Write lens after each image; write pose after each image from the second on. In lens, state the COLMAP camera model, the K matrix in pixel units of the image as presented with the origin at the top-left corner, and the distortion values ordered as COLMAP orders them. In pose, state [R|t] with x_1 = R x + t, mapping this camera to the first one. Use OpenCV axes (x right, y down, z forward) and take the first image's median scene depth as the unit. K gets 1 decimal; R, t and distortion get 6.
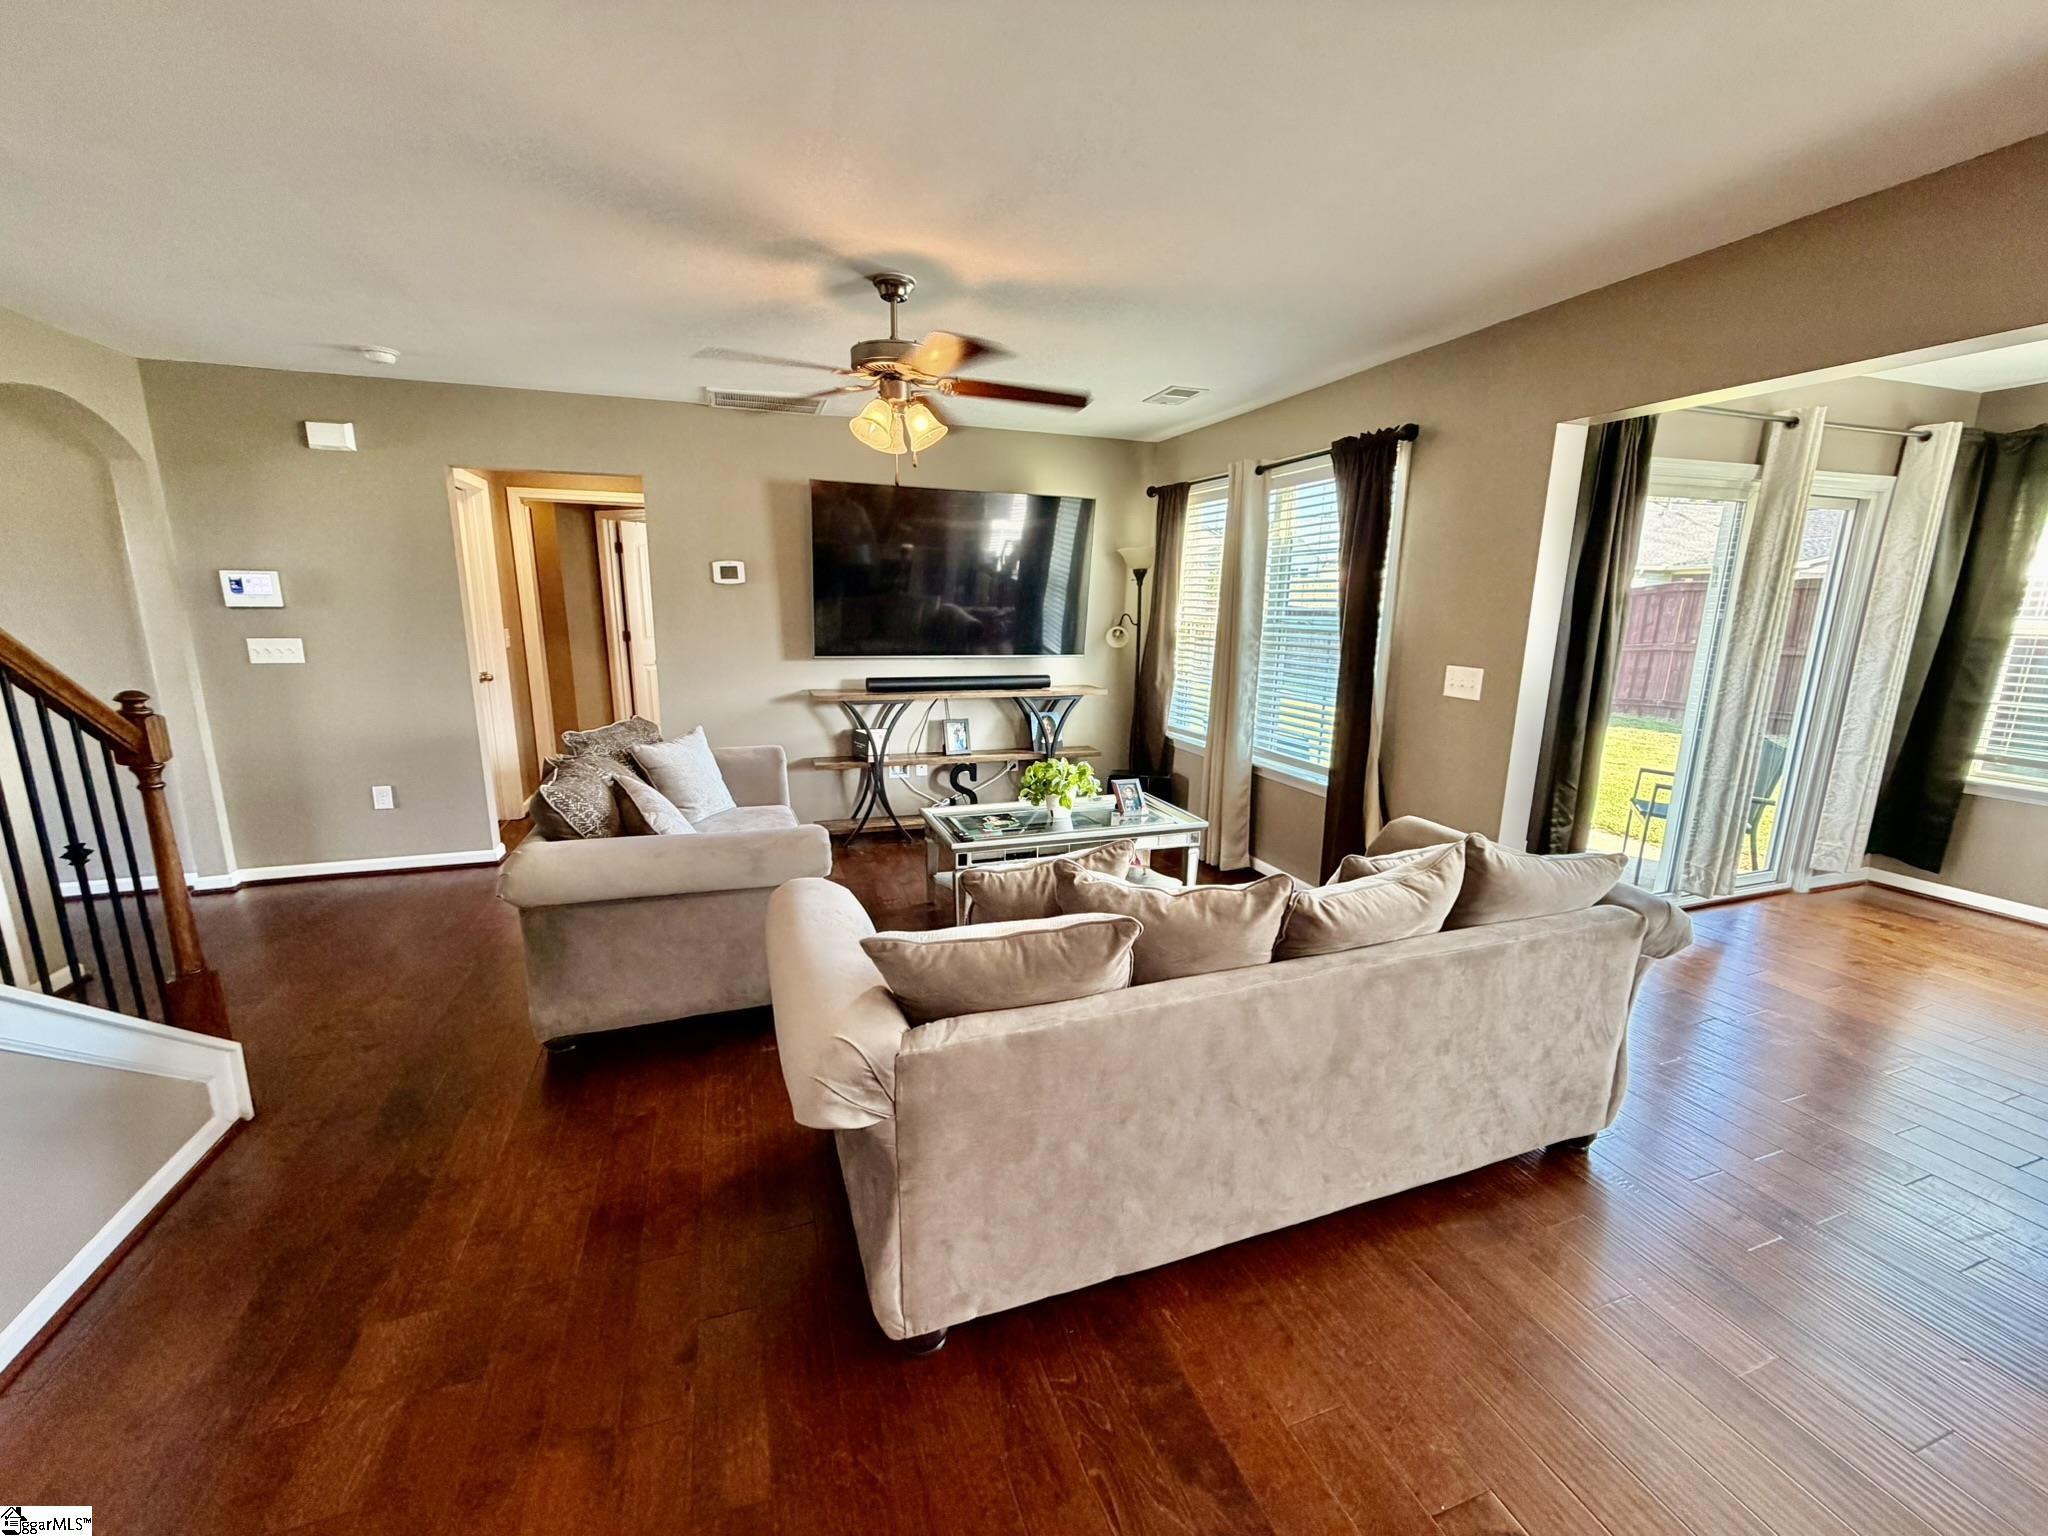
lens RADIAL K [[815.7, 0, 1024.3], [0, 815.7, 767.1], [0, 0, 1]] dist [0.001225, 0.000405]
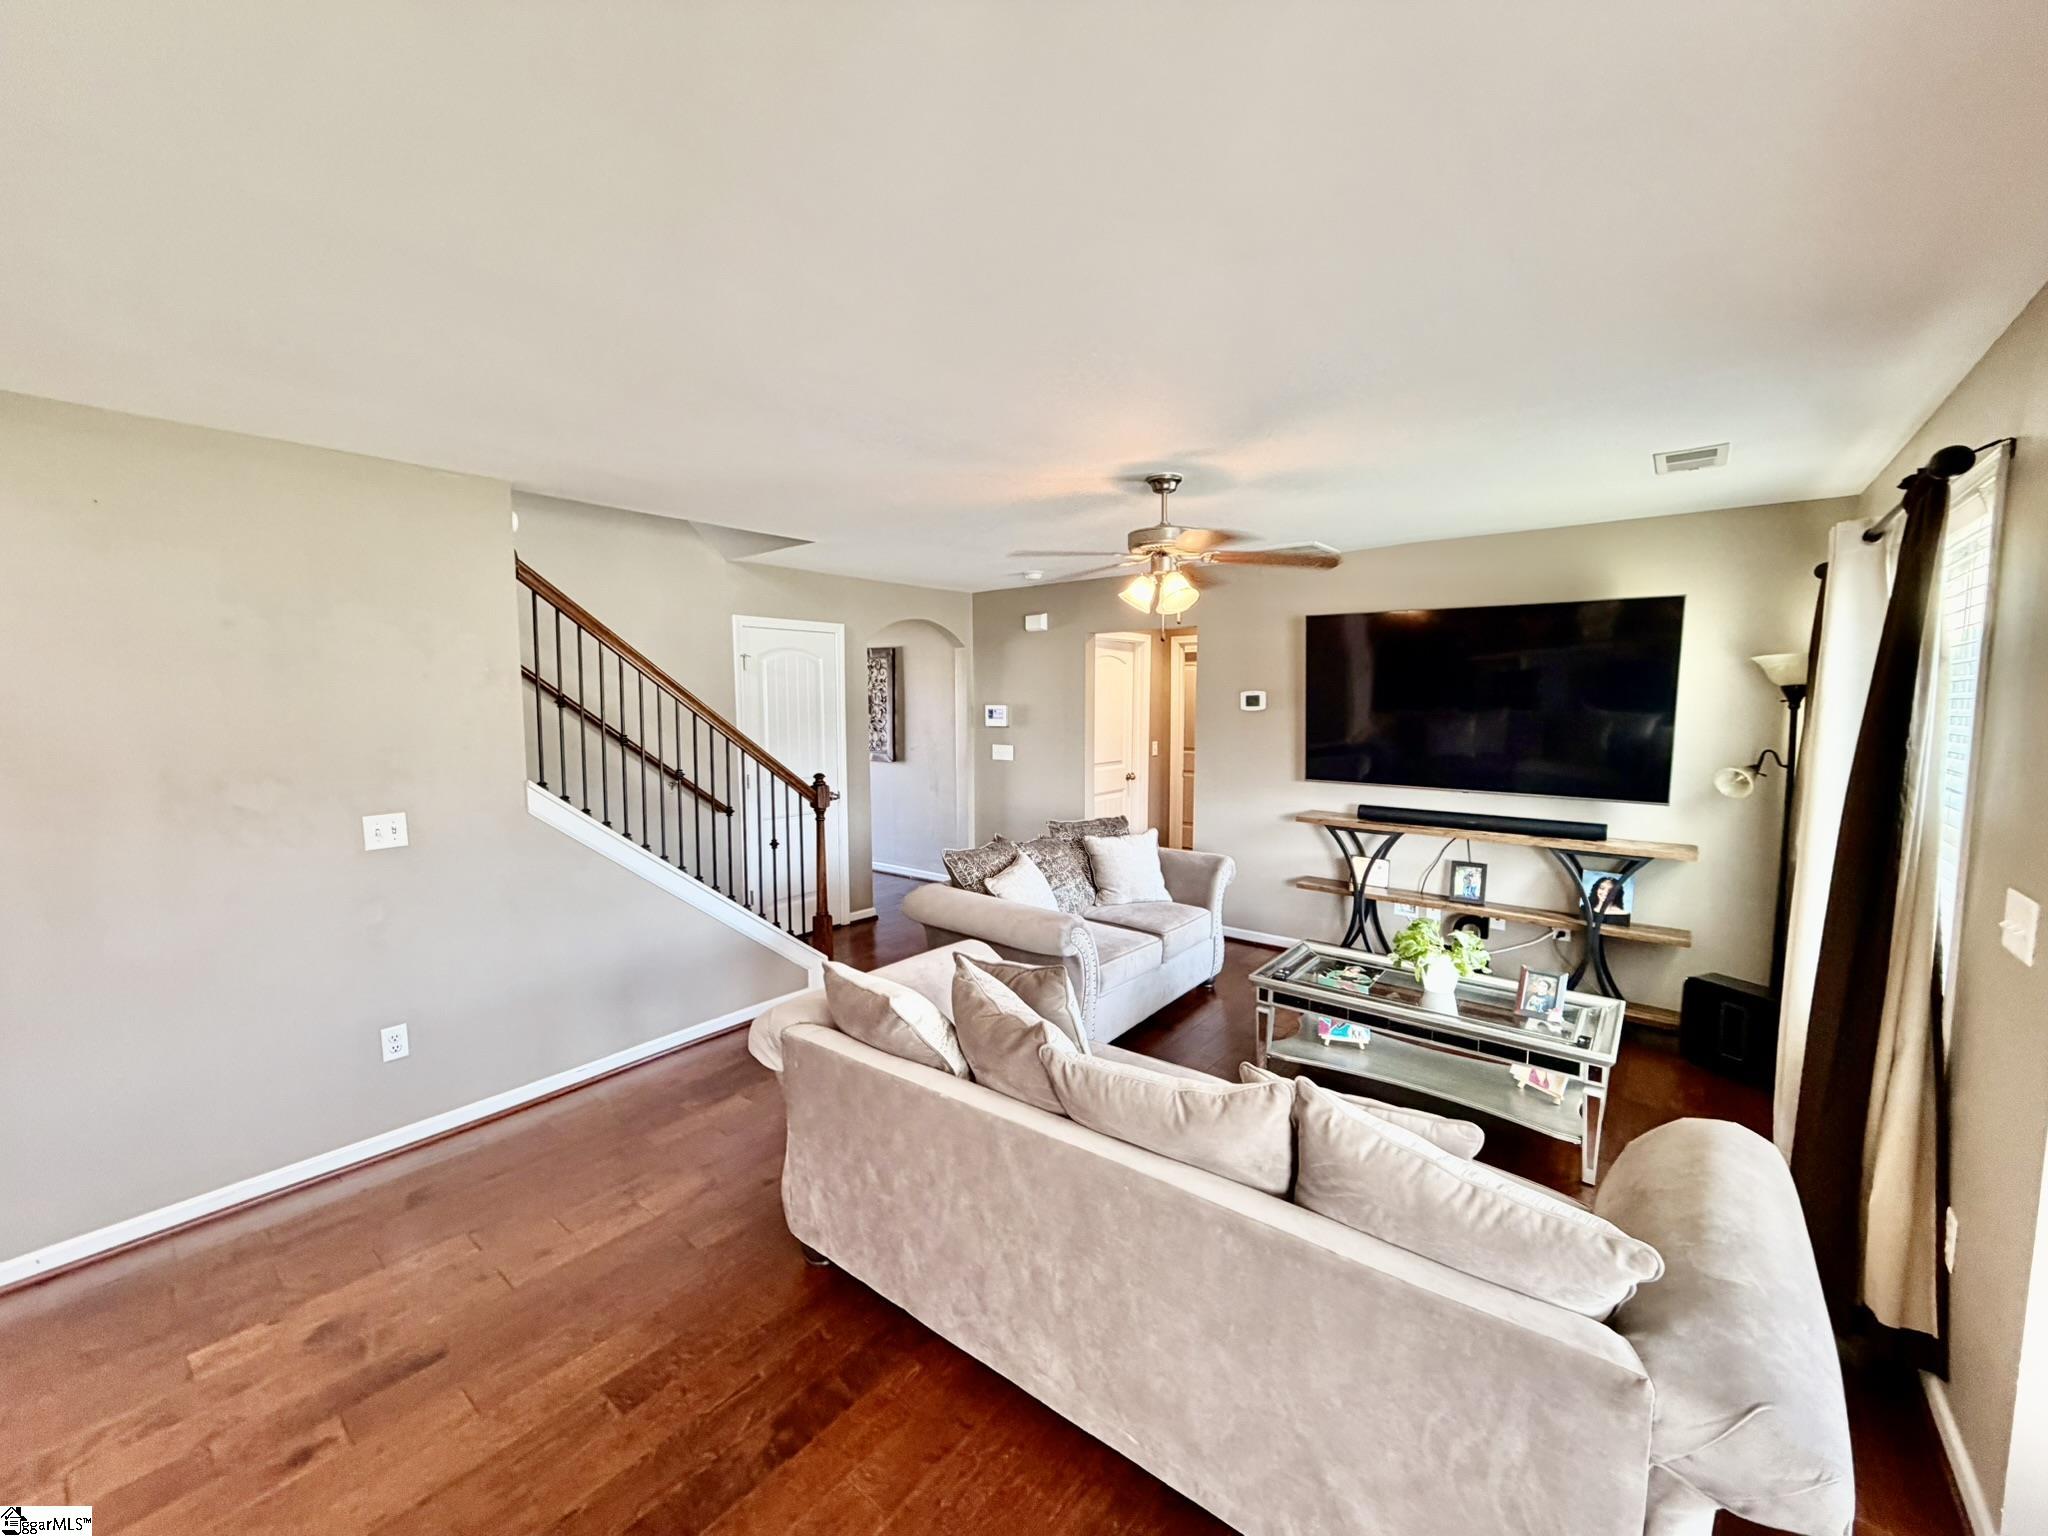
lens RADIAL K [[815.7, 0, 1025.6], [0, 815.7, 775.3], [0, 0, 1]] dist [0.001225, 0.000405]
pose [[0.527748, 0.068439, -0.846640, 0.520759], [-0.166341, 0.985776, -0.024002, -0.066919], [0.832954, 0.153498, 0.531625, 0.174048]]
